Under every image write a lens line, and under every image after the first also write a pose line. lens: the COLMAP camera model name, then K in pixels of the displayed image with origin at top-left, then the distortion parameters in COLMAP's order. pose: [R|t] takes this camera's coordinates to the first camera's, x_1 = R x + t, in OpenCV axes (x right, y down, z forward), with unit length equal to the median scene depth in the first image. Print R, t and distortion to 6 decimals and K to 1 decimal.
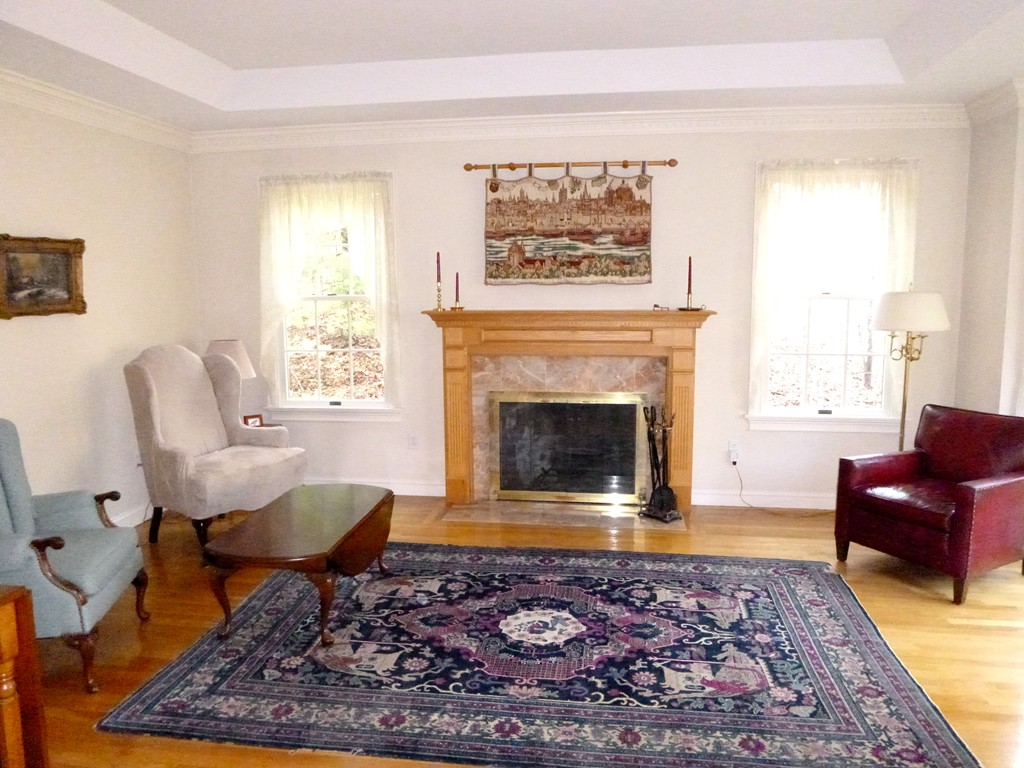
lens RADIAL K [[757.1, 0, 512.0], [0, 757.1, 384.0], [0, 0, 1]] dist [-0.039834, 0.000464]
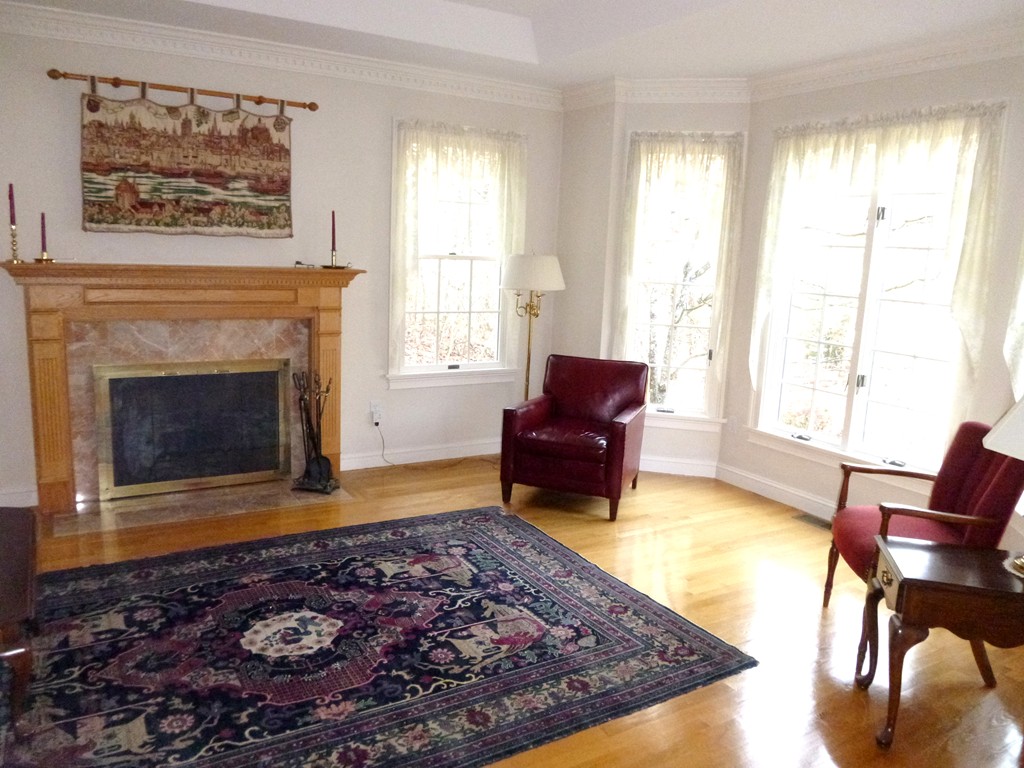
lens RADIAL K [[757.1, 0, 512.0], [0, 757.1, 384.0], [0, 0, 1]] dist [-0.039834, 0.000464]
pose [[0.777946, -0.073697, 0.623995, -0.241808], [0.038856, 0.996840, 0.069290, -0.012335], [-0.627129, -0.029658, 0.778351, 0.152691]]
